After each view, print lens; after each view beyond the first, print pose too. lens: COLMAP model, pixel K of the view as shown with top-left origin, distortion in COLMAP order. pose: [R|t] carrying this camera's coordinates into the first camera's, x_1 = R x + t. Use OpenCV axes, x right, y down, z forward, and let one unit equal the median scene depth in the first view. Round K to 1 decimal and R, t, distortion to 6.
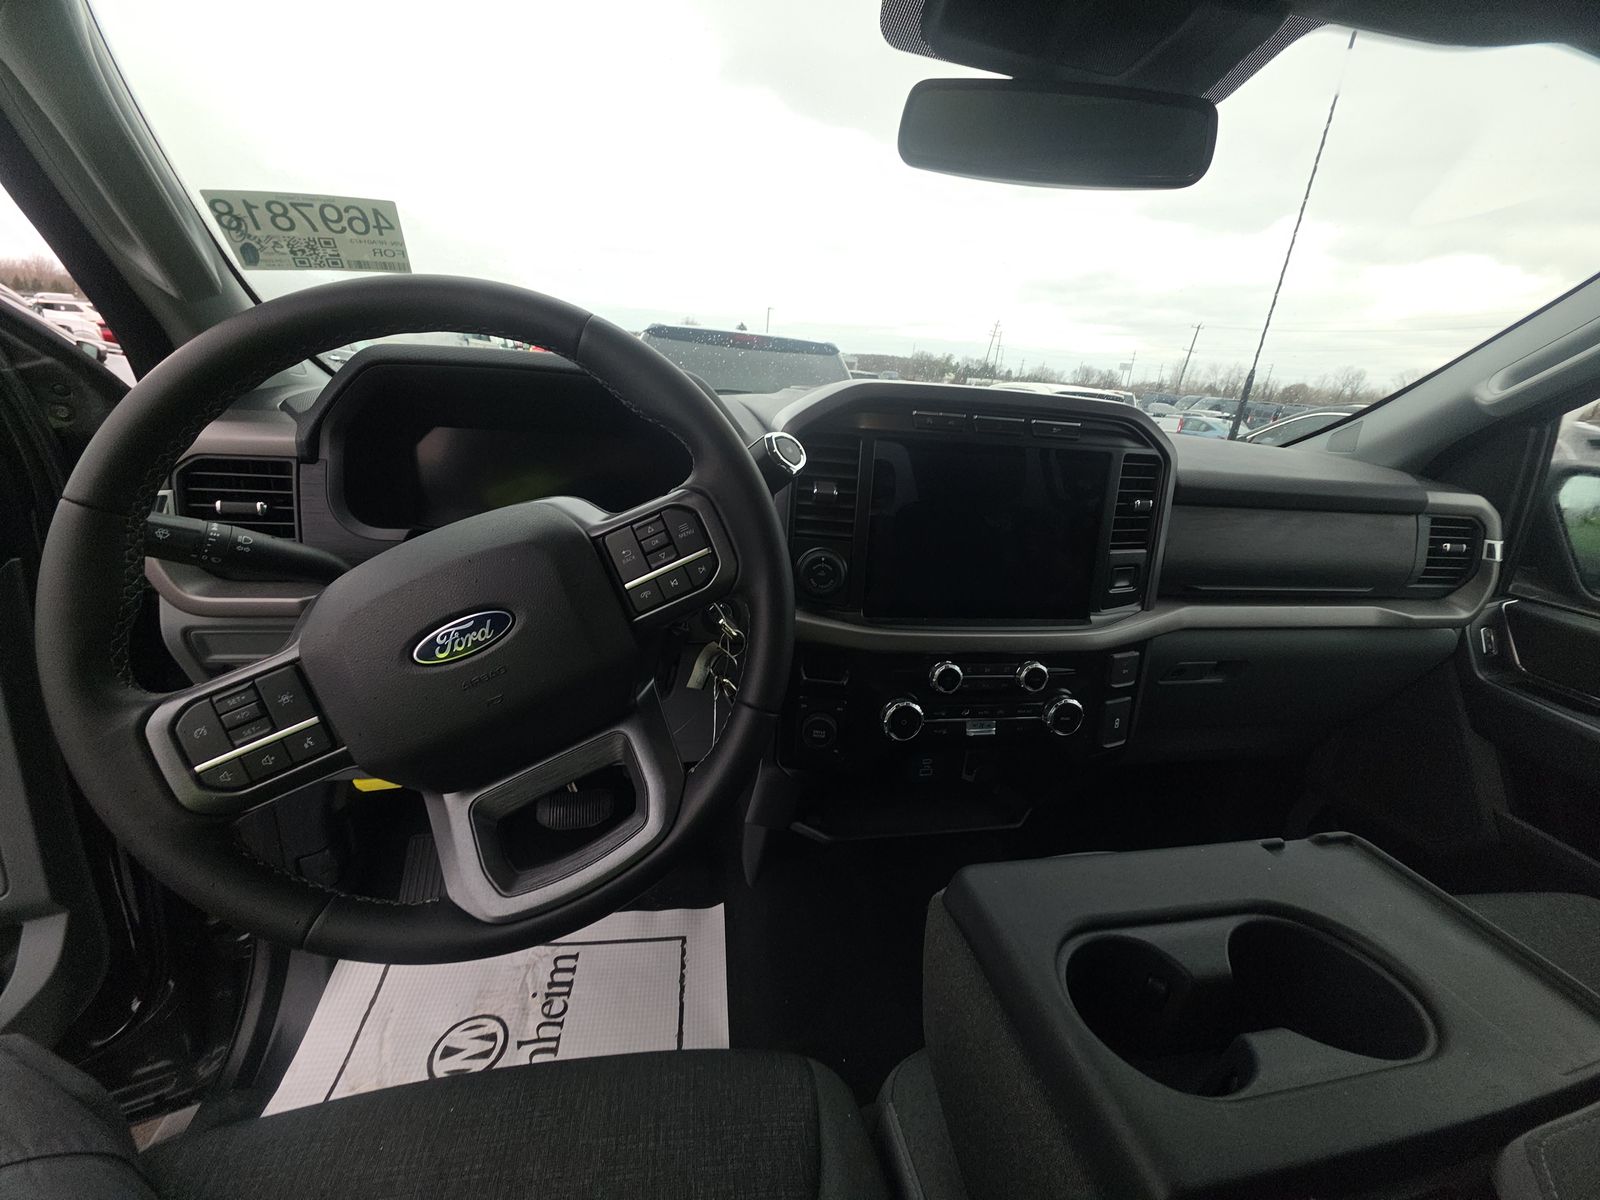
lens RADIAL K [[638.1, 0, 800.0], [0, 638.1, 600.0], [0, 0, 1]] dist [0.015208, -0.006532]
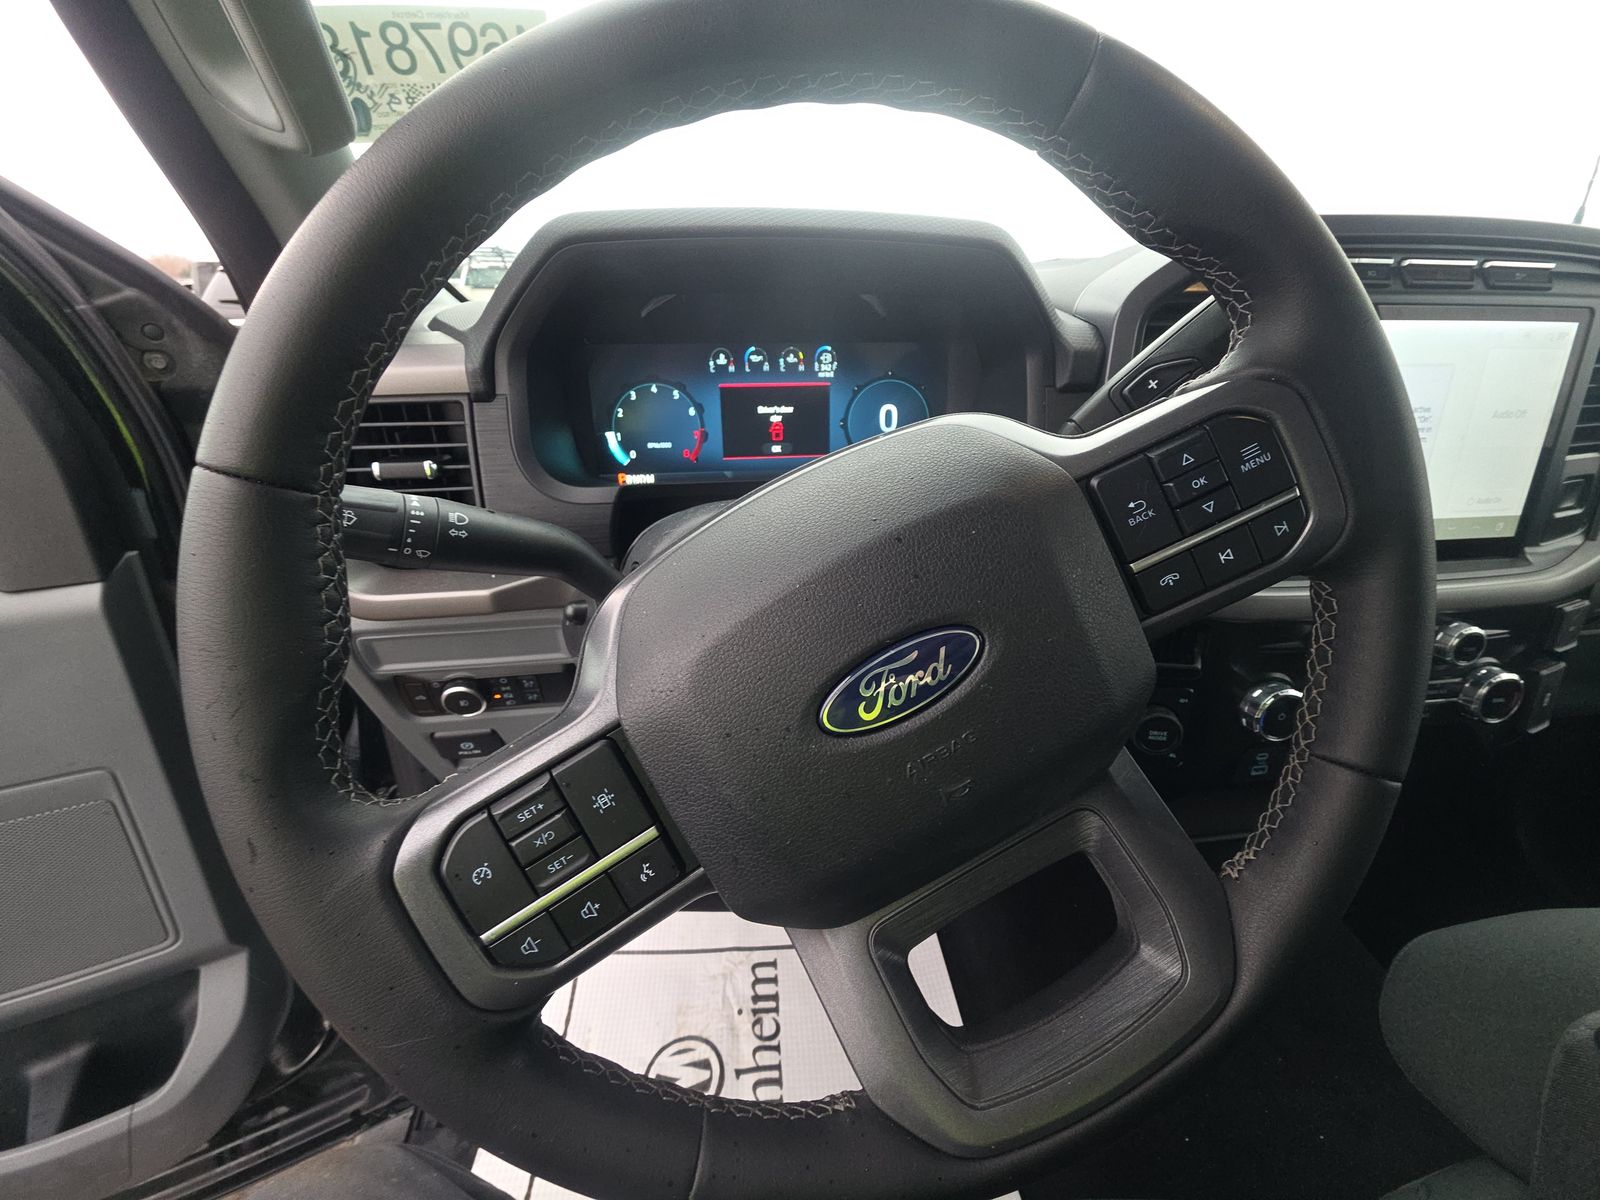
lens RADIAL K [[638.1, 0, 800.0], [0, 638.1, 600.0], [0, 0, 1]] dist [0.015208, -0.006532]
pose [[0.995221, -0.044203, -0.087076, -0.331513], [0.052545, 0.993996, 0.095970, -0.039483], [0.082311, -0.100087, 0.991568, 0.273481]]
